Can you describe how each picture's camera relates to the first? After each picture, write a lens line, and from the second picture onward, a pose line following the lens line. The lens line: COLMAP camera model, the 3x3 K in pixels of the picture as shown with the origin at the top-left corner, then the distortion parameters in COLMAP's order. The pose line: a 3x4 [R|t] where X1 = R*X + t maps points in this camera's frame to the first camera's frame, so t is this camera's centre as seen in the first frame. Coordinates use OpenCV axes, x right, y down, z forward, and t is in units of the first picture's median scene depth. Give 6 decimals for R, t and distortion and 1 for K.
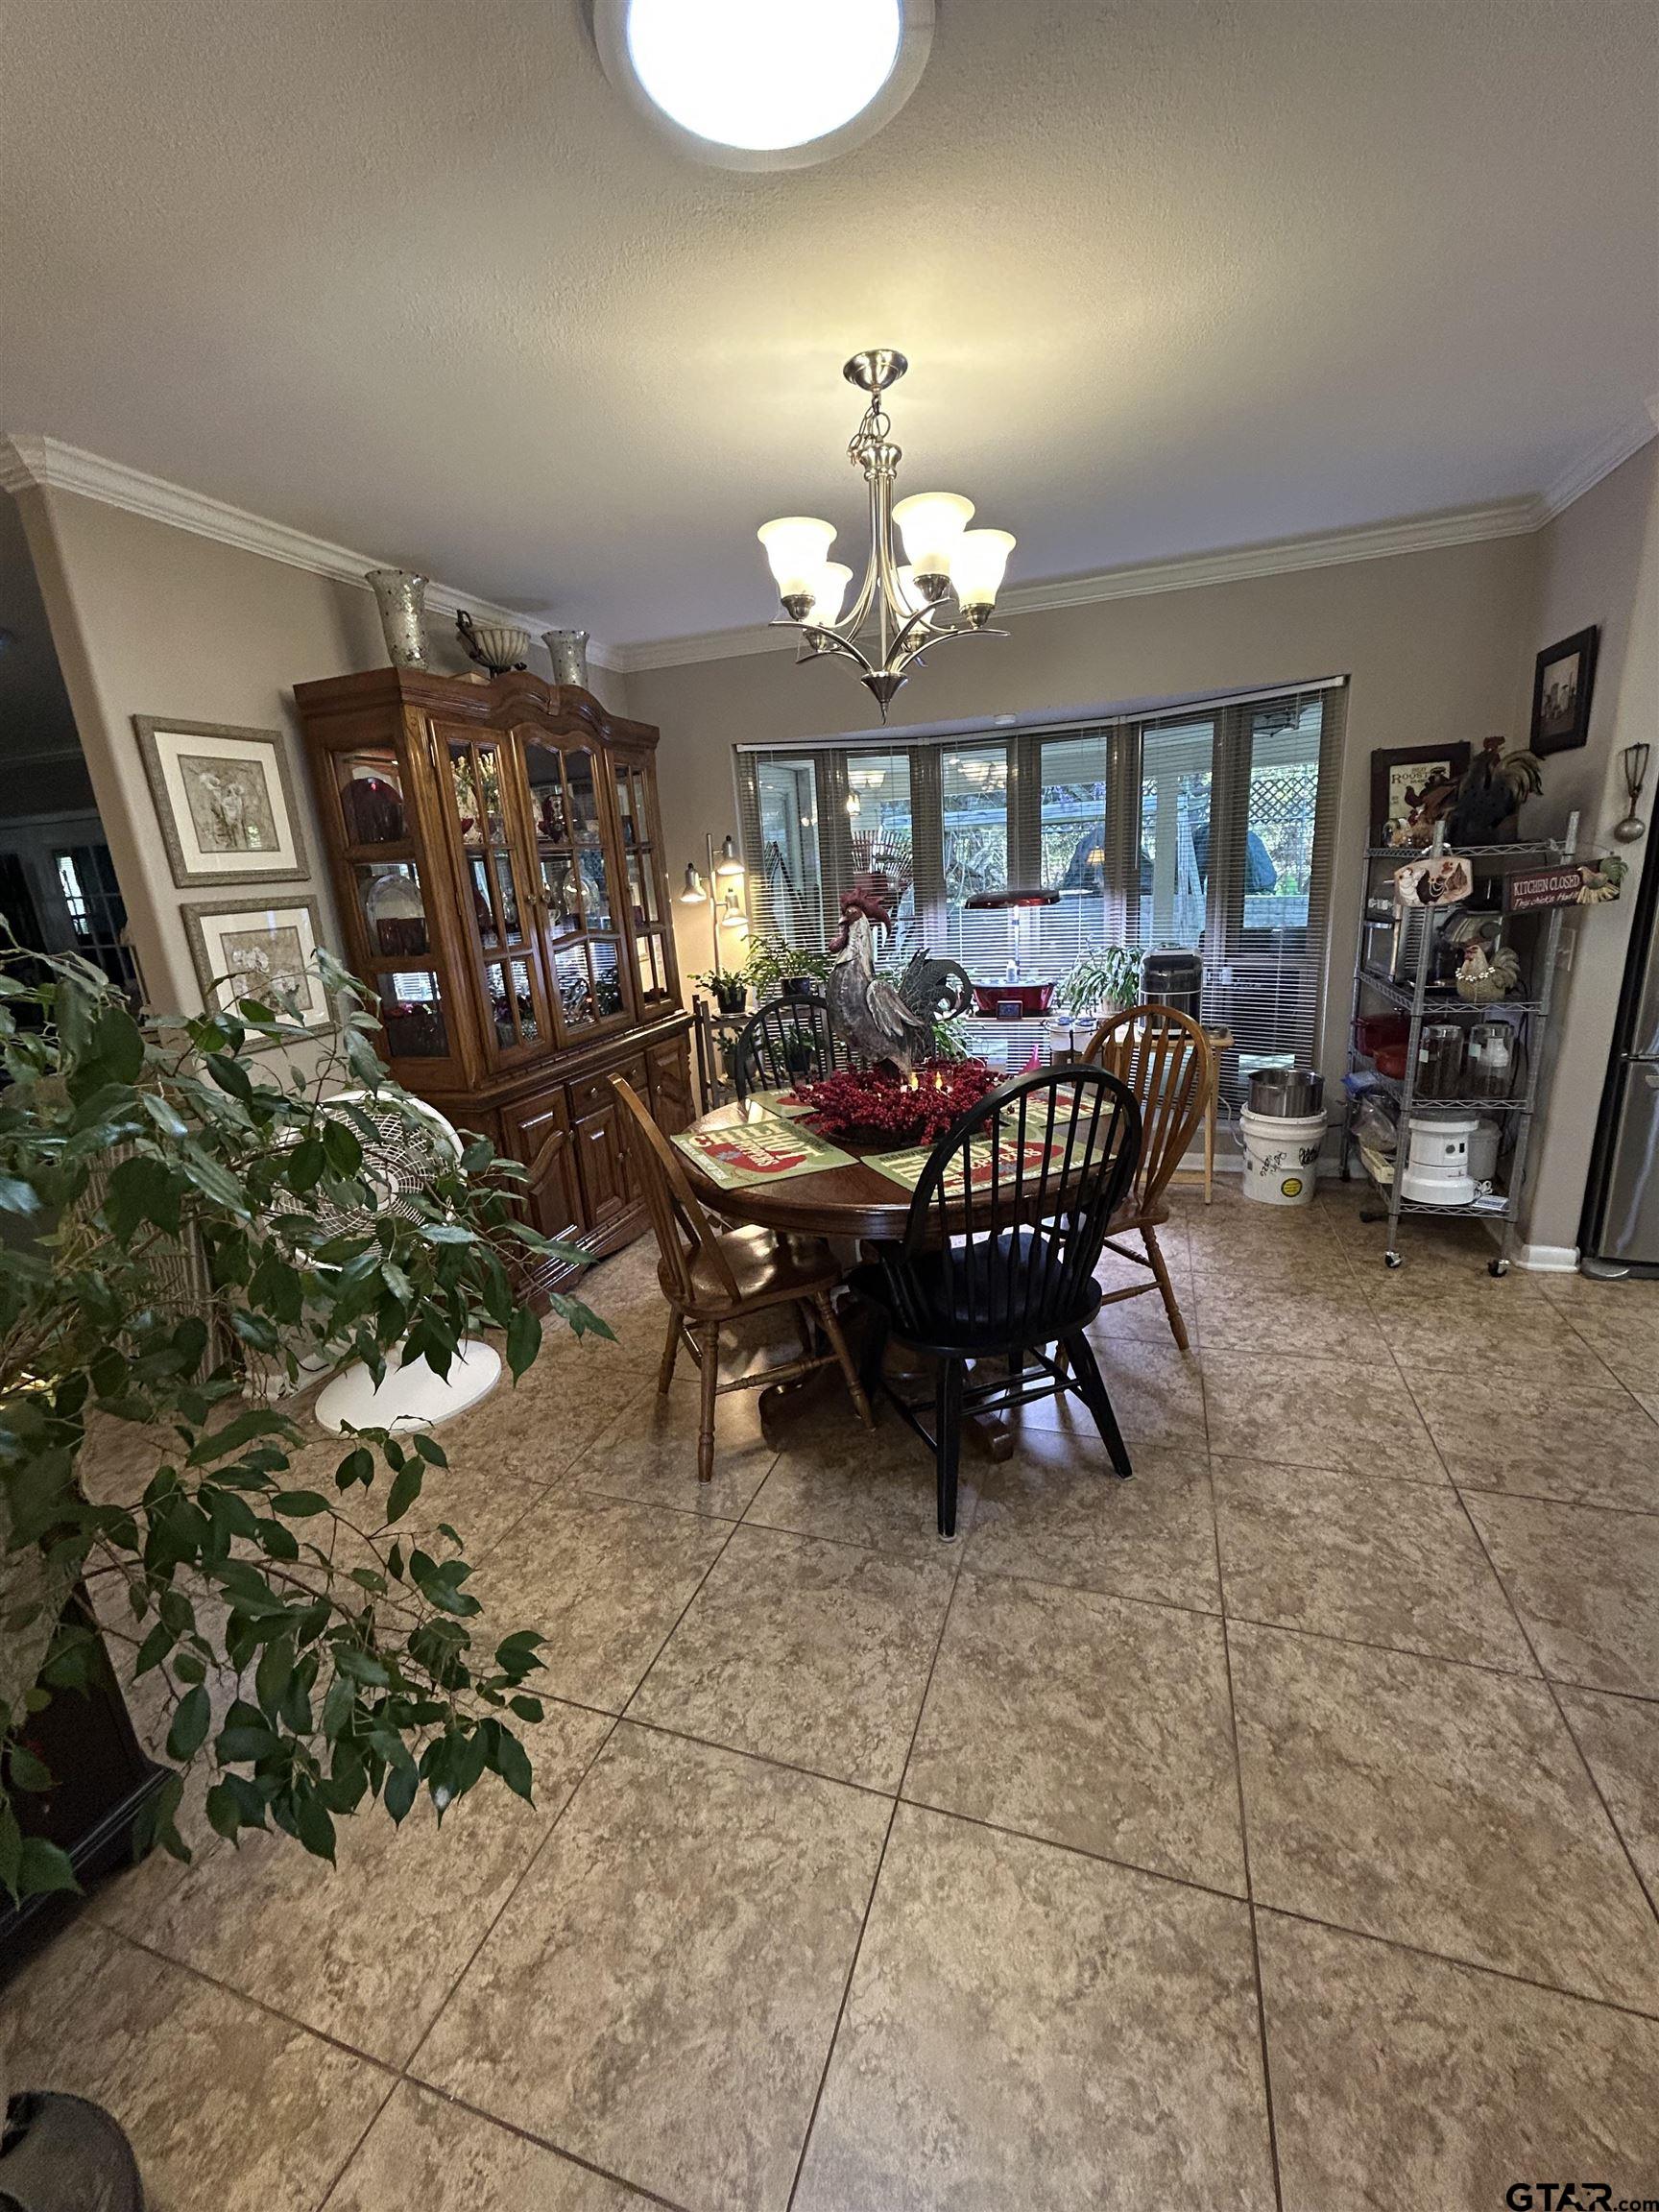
lens RADIAL K [[902.6, 0, 836.4], [0, 902.6, 1105.4], [0, 0, 1]] dist [-0.001368, -0.000301]
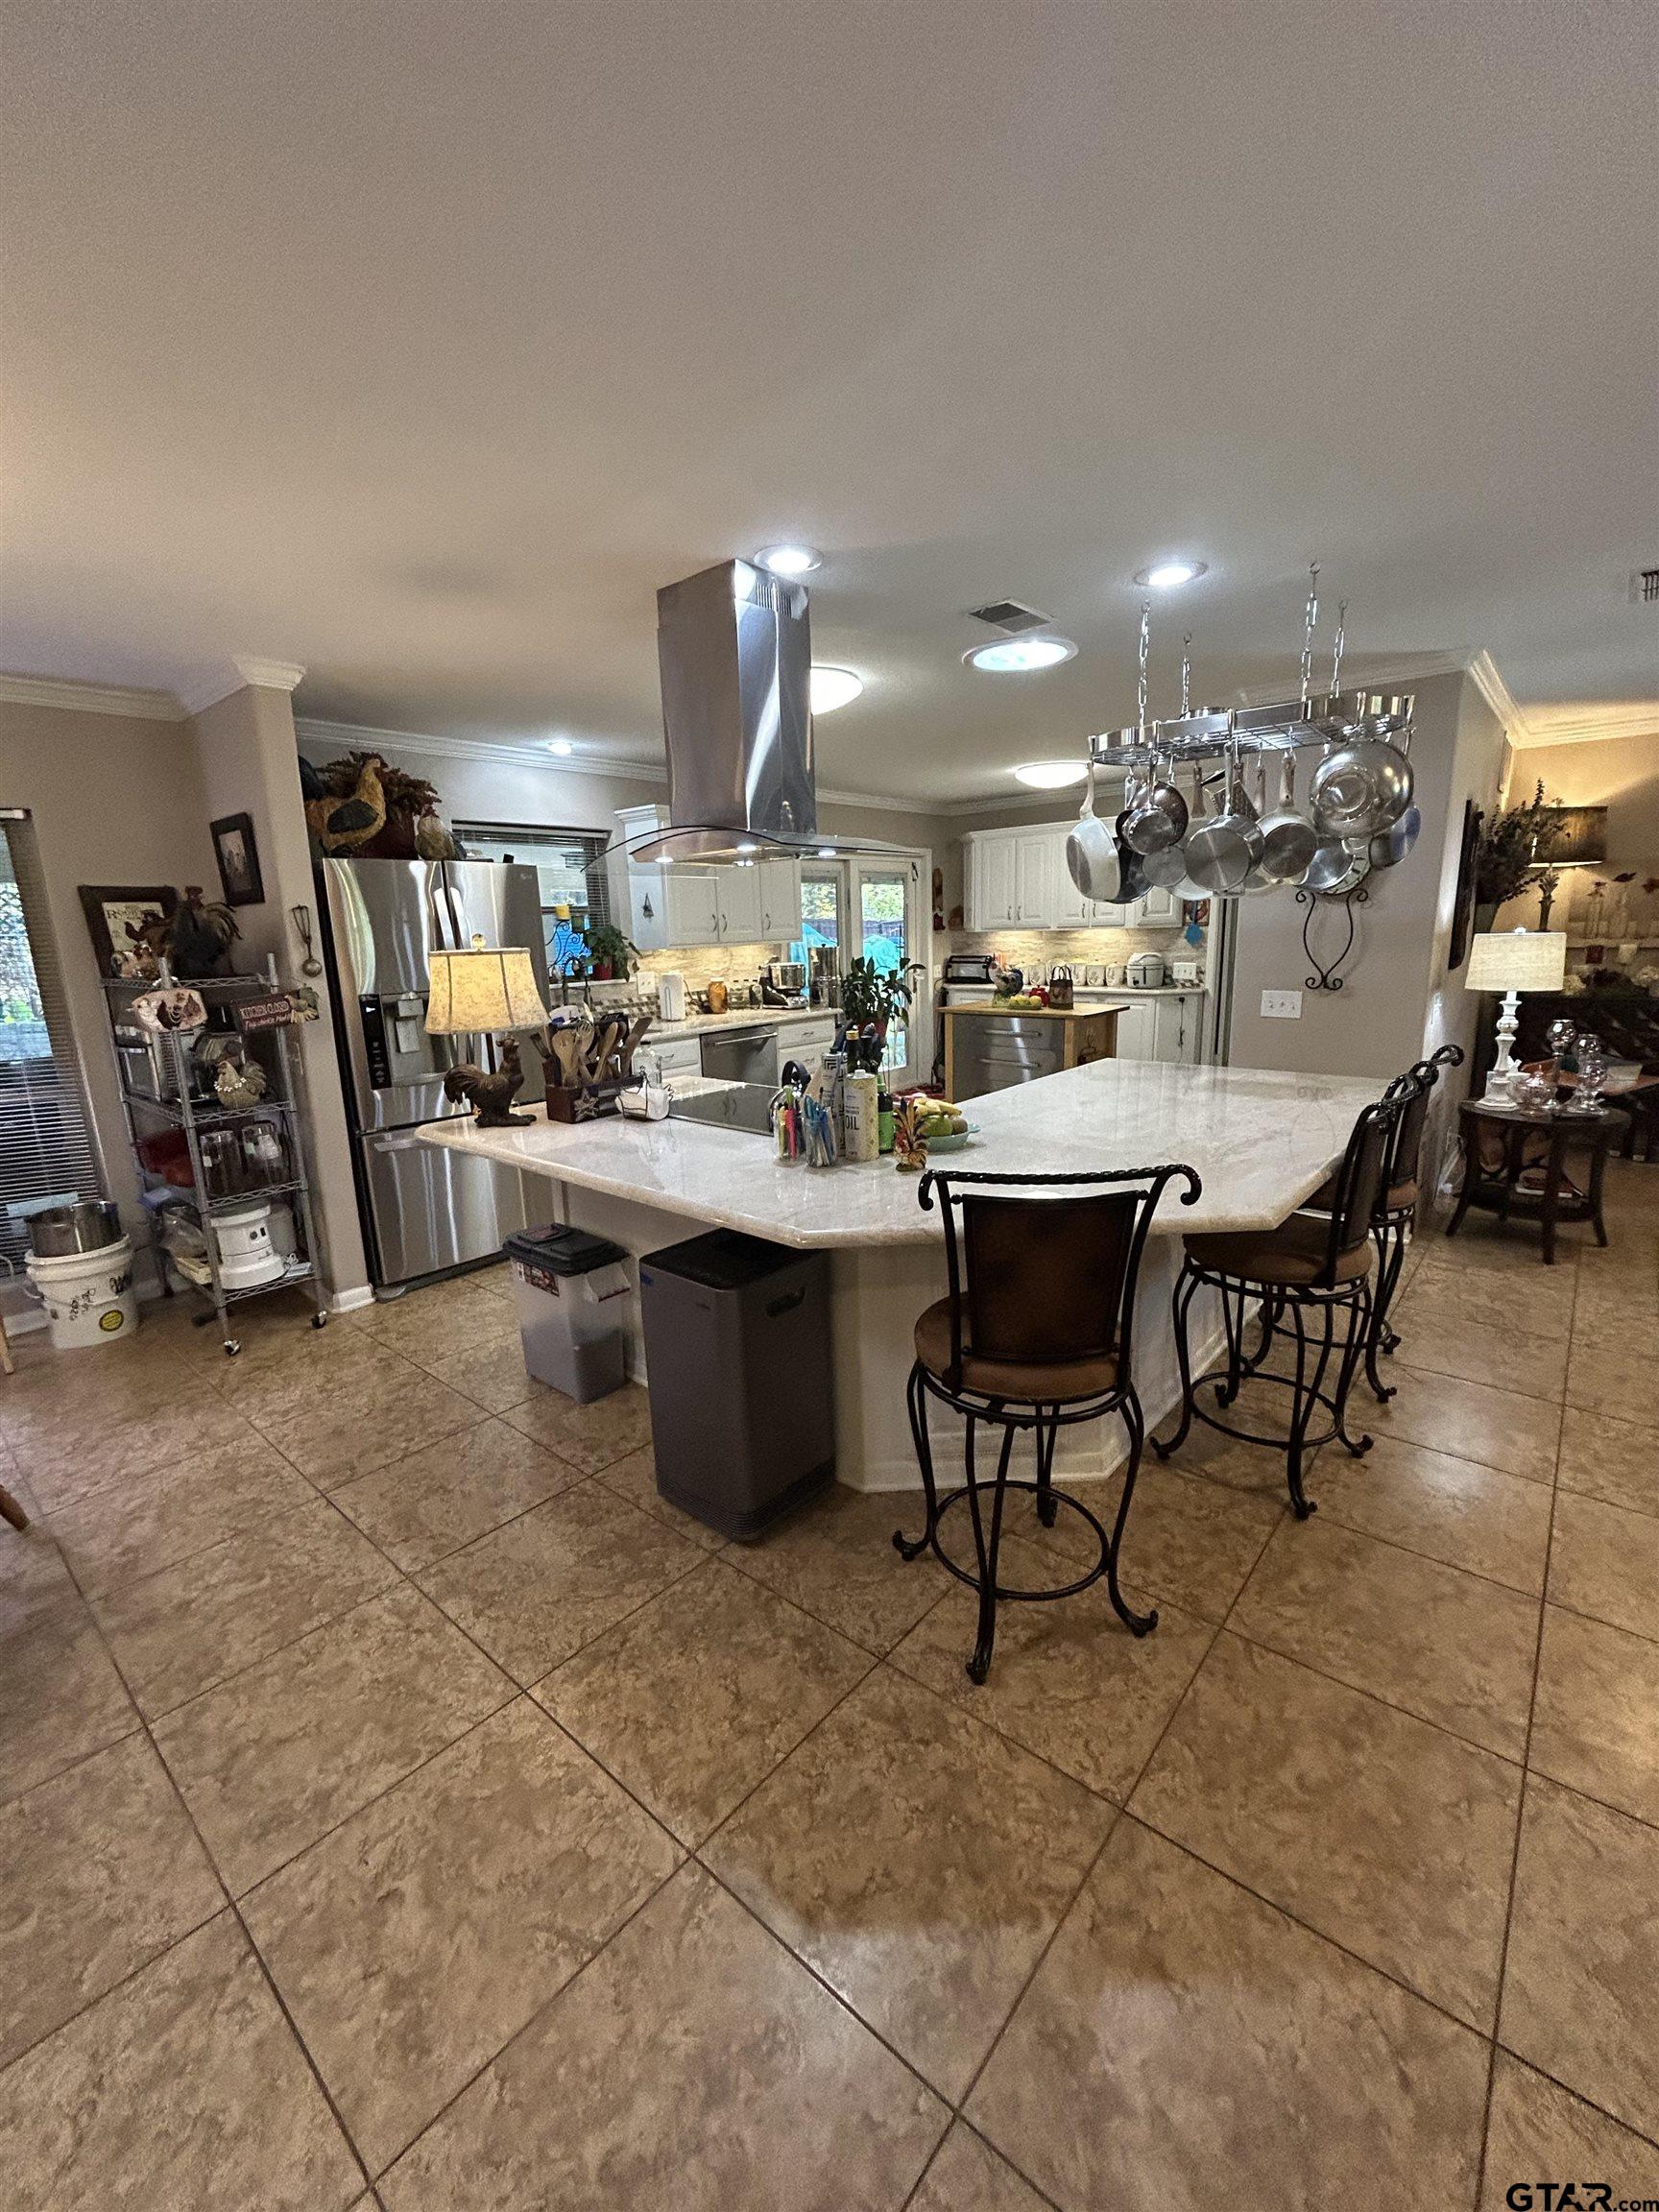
lens RADIAL K [[893.5, 0, 827.1], [0, 893.5, 1110.0], [0, 0, 1]] dist [-0.000863, 0.000605]
pose [[0.376216, -0.138247, 0.916160, -0.063139], [0.246391, 0.968129, 0.044909, 0.022610], [-0.893170, 0.208838, 0.398289, -0.136822]]
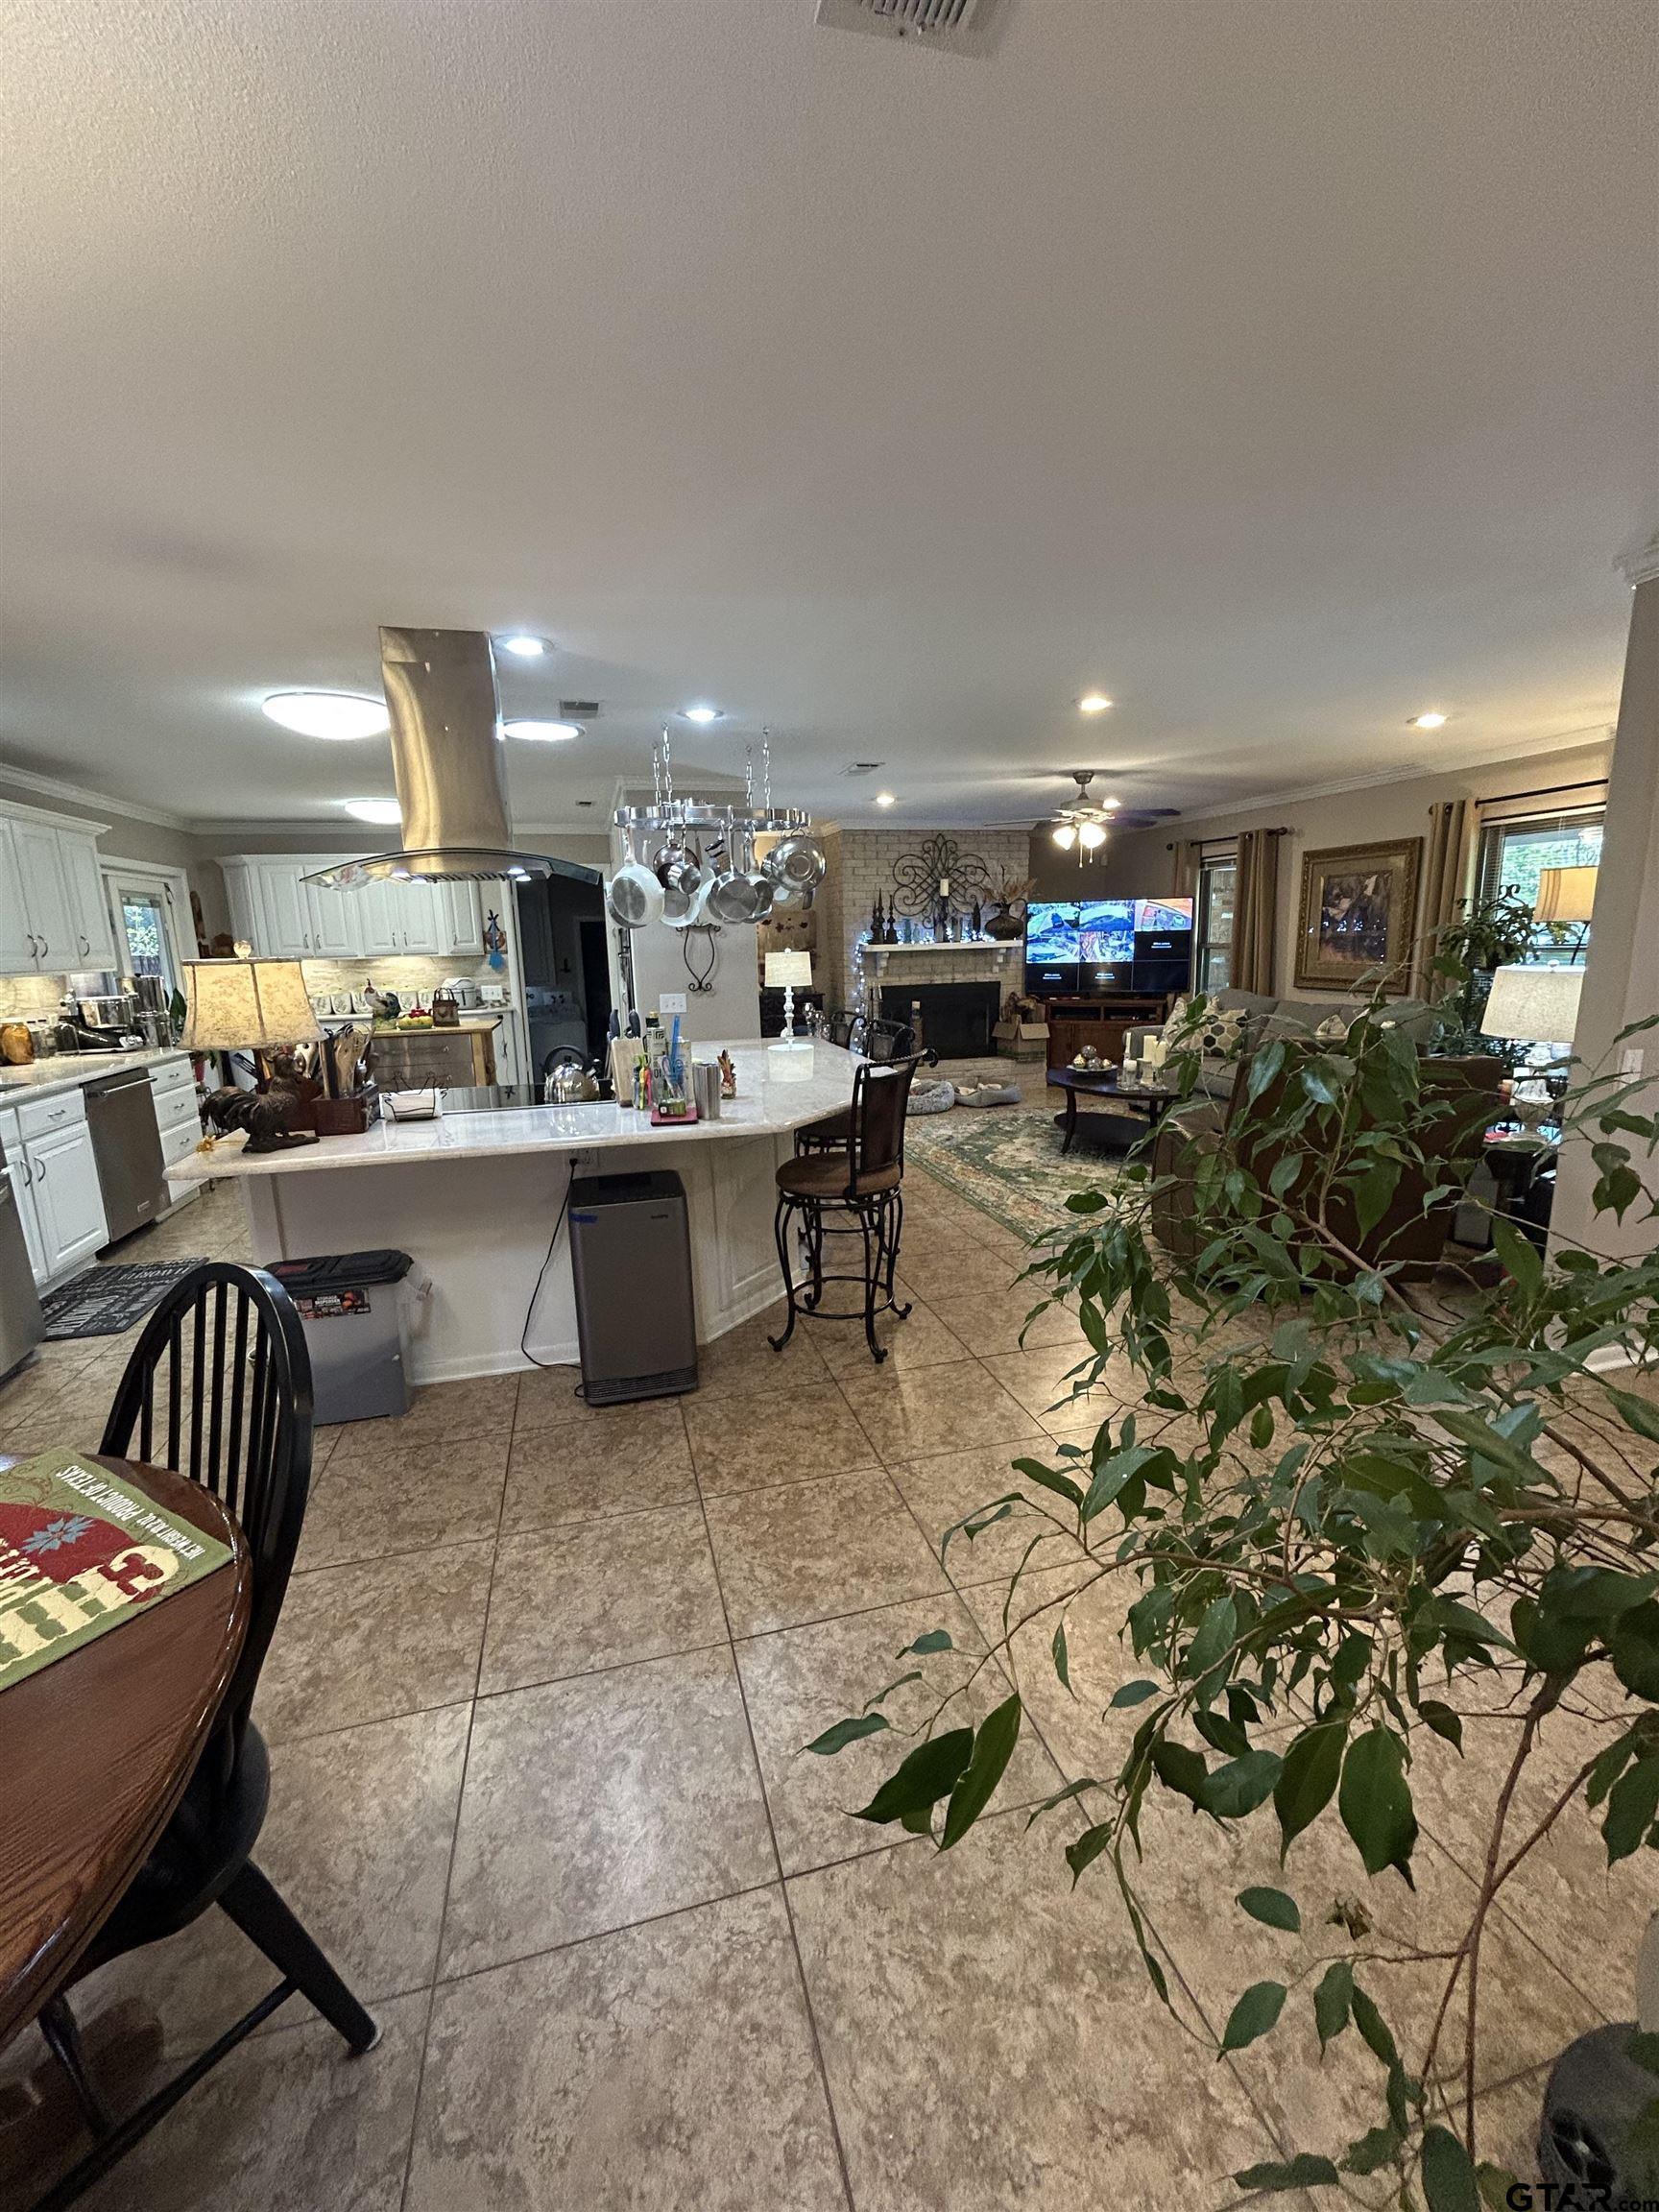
lens RADIAL K [[893.5, 0, 827.1], [0, 893.5, 1110.0], [0, 0, 1]] dist [-0.000863, 0.000605]
pose [[-0.555397, -0.081469, 0.827585, -0.336558], [0.273359, 0.921998, 0.274216, -0.129062], [-0.785371, 0.378527, -0.489805, 0.534886]]
